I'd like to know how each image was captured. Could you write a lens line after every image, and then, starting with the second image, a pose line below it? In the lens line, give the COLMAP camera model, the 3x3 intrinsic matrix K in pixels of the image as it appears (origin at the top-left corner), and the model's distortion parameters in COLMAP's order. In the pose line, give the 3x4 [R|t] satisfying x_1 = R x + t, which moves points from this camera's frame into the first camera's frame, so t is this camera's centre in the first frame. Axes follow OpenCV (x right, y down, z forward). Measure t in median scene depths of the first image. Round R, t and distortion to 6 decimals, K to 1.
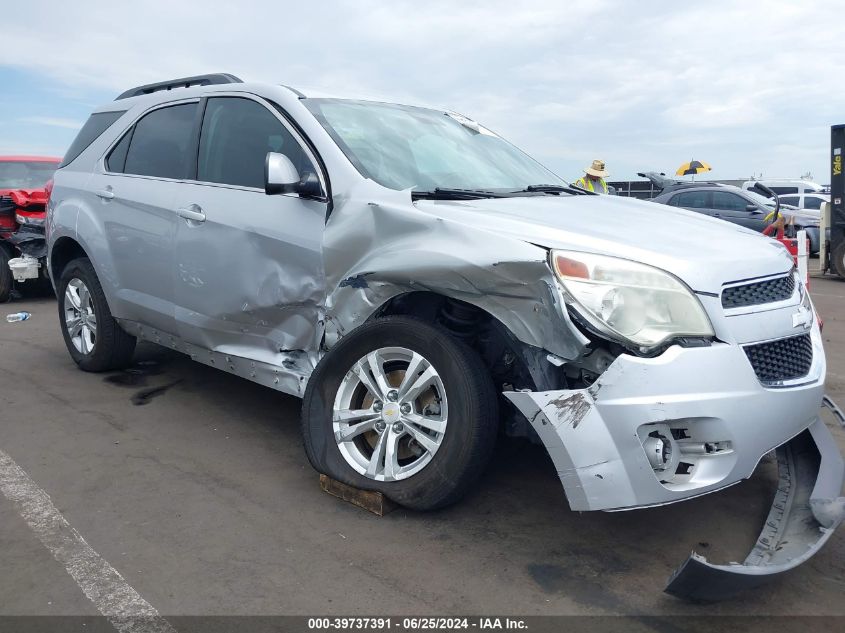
lens RADIAL K [[696.8, 0, 427.7], [0, 696.8, 316.1], [0, 0, 1]] dist [0.022209, 0.005755]
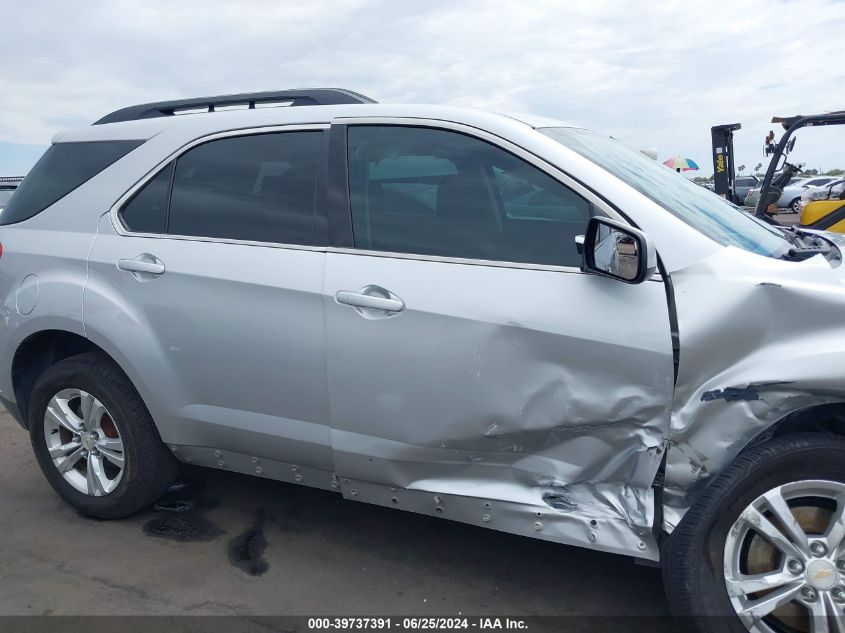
lens RADIAL K [[696.8, 0, 420.7], [0, 696.8, 315.5], [0, 0, 1]] dist [0.022209, 0.005755]
pose [[0.953036, -0.096892, 0.286941, -0.489506], [0.095284, 0.995257, 0.019598, -0.139444], [-0.287479, 0.008663, 0.957748, 0.334757]]
